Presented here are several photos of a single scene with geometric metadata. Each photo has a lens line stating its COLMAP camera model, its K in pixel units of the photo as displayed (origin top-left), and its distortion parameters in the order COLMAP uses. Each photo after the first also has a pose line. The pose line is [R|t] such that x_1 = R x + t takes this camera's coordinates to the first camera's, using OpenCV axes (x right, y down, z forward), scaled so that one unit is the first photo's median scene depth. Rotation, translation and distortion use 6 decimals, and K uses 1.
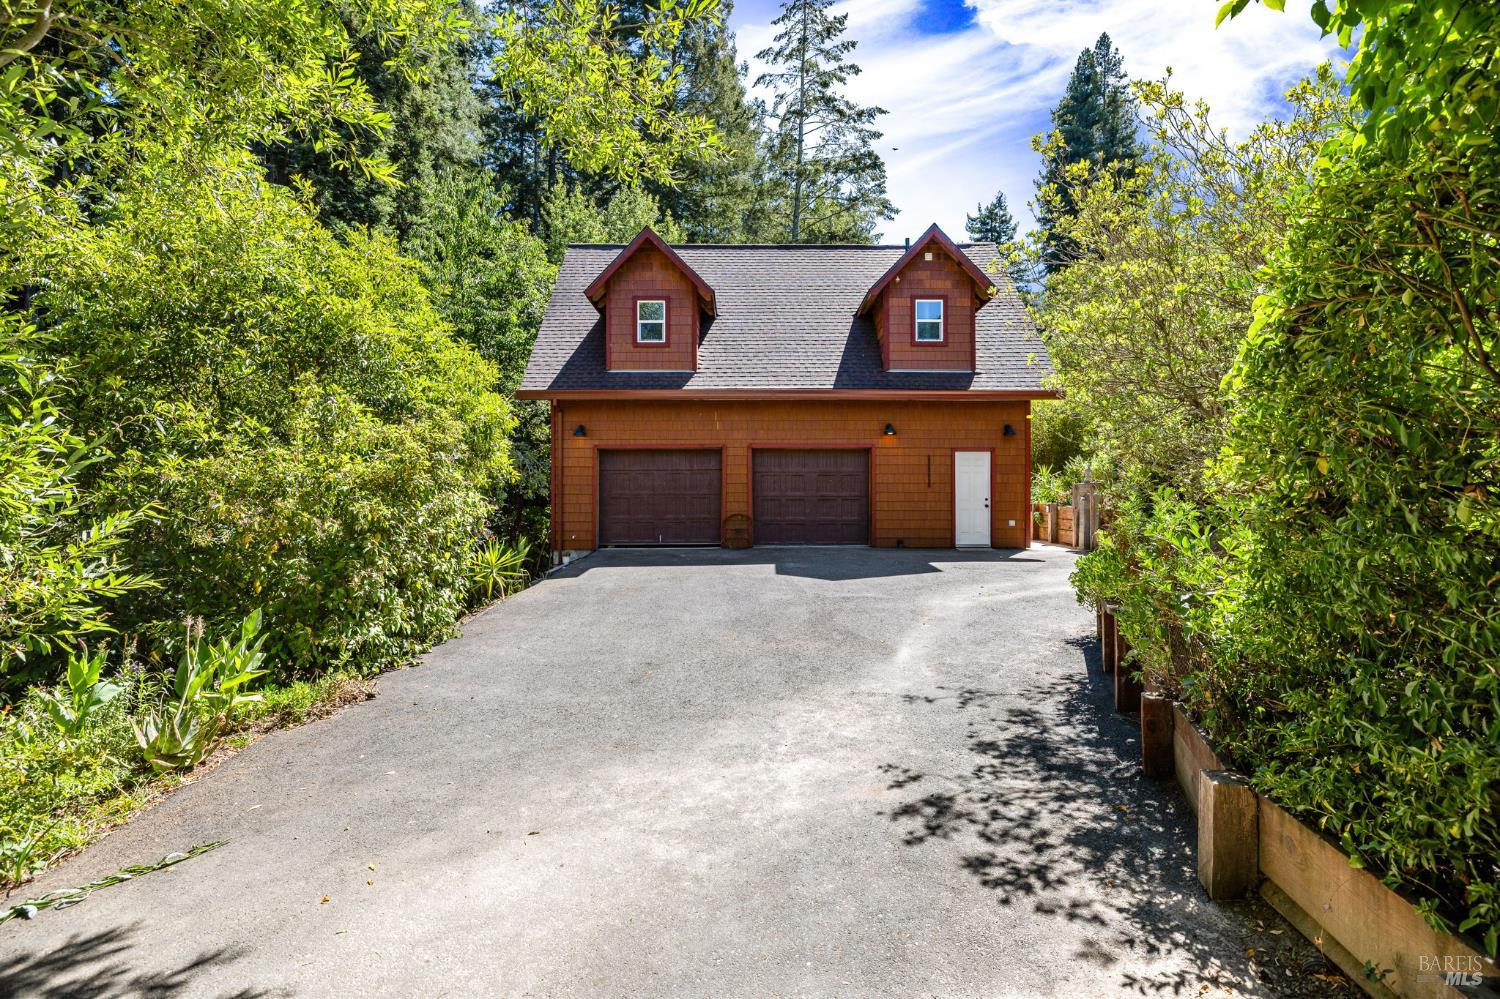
lens RADIAL K [[634.6, 0, 744.6], [0, 634.6, 500.5], [0, 0, 1]] dist [-0.000979, 0.000050]
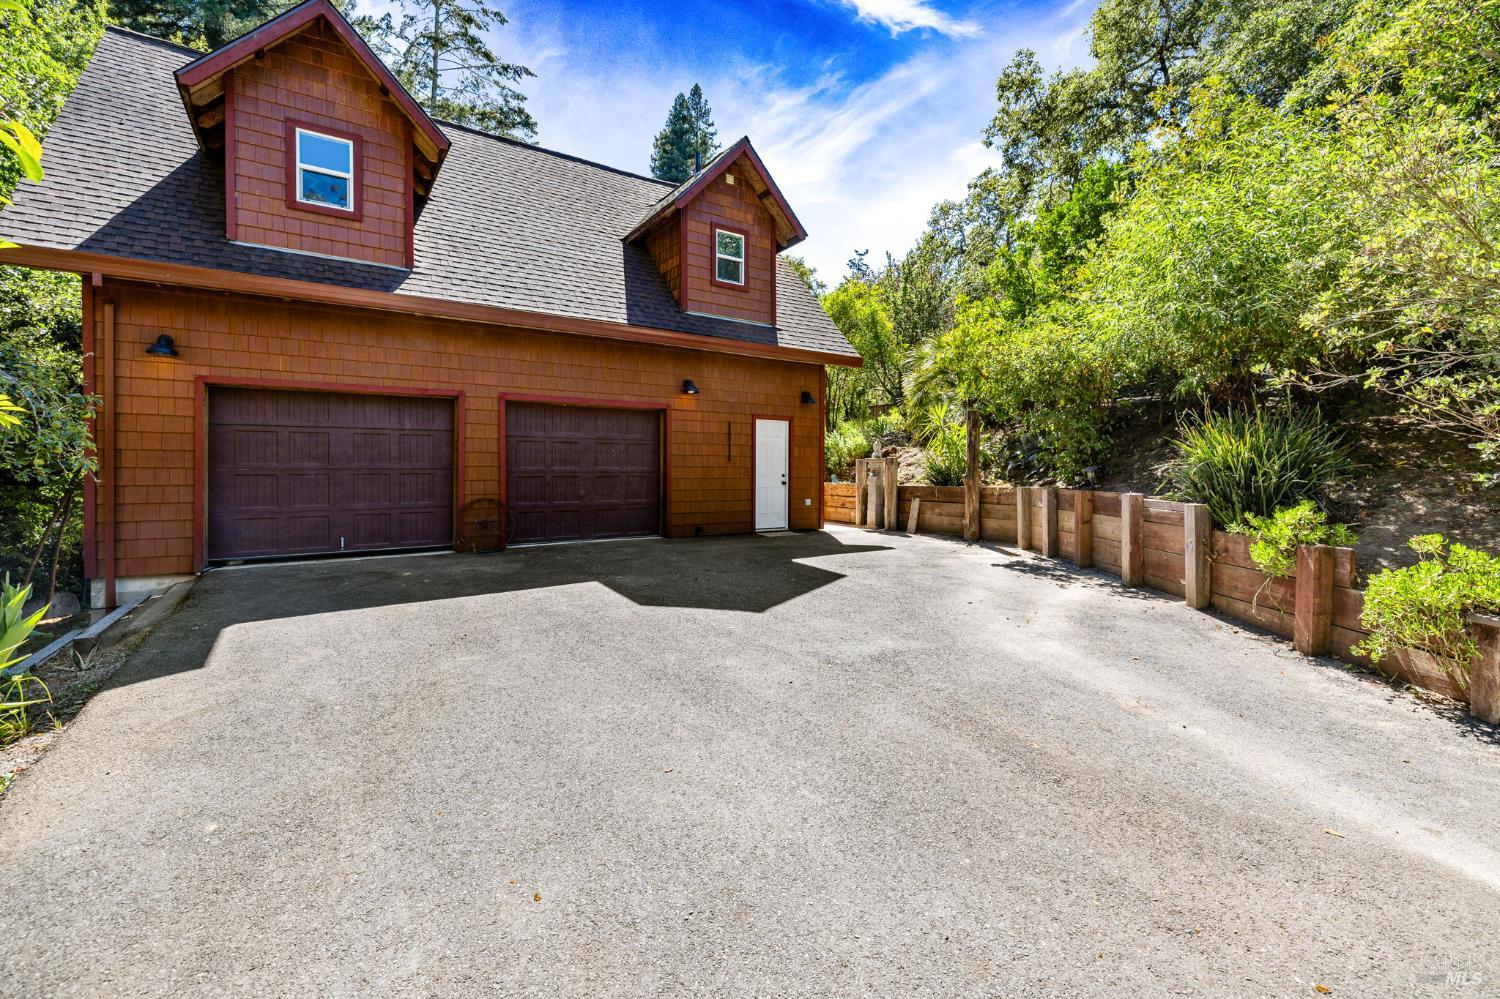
lens RADIAL K [[634.6, 0, 759.4], [0, 634.6, 475.9], [0, 0, 1]] dist [-0.000979, 0.000050]
pose [[0.851364, -0.003116, 0.524567, -0.110041], [0.001100, 0.999991, 0.004154, -0.004950], [-0.524575, -0.002960, 0.851359, 0.288094]]
